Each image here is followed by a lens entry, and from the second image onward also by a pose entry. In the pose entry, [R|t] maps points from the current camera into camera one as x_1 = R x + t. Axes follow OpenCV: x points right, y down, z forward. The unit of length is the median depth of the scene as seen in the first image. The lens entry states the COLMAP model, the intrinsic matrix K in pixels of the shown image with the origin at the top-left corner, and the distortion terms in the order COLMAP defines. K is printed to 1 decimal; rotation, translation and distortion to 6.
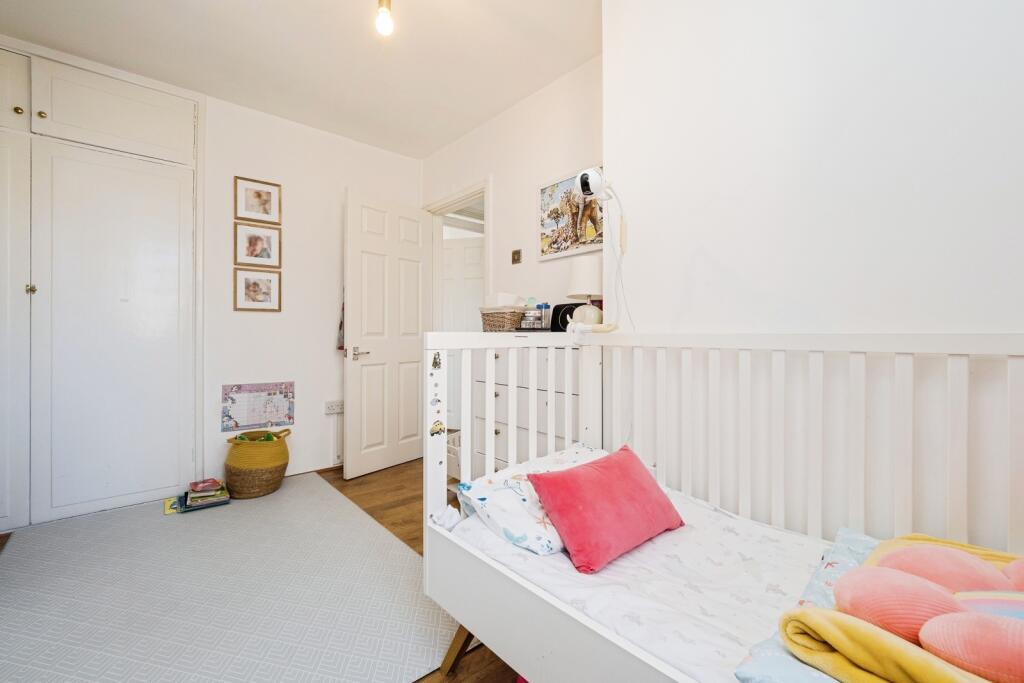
lens RADIAL K [[435.9, 0, 513.3], [0, 435.9, 345.4], [0, 0, 1]] dist [-0.001785, -0.000080]
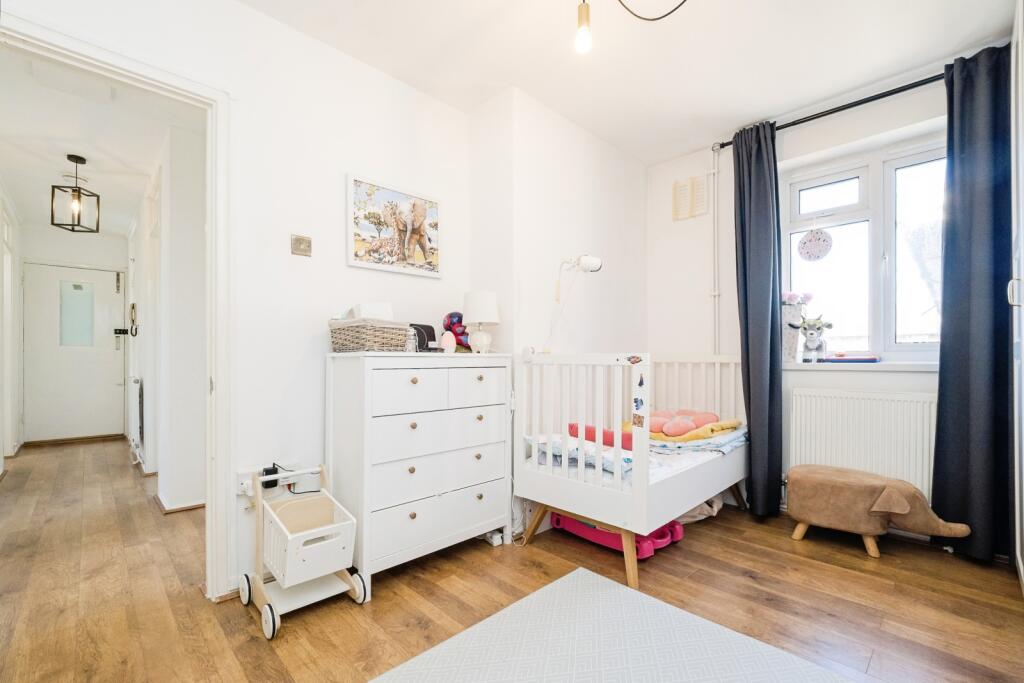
lens RADIAL K [[435.9, 0, 513.3], [0, 435.9, 345.4], [0, 0, 1]] dist [-0.001785, -0.000080]
pose [[-0.056141, 0.022688, 0.998165, -0.819499], [0.014335, 0.999657, -0.021916, -0.023946], [-0.998320, 0.013078, -0.056447, 0.800663]]
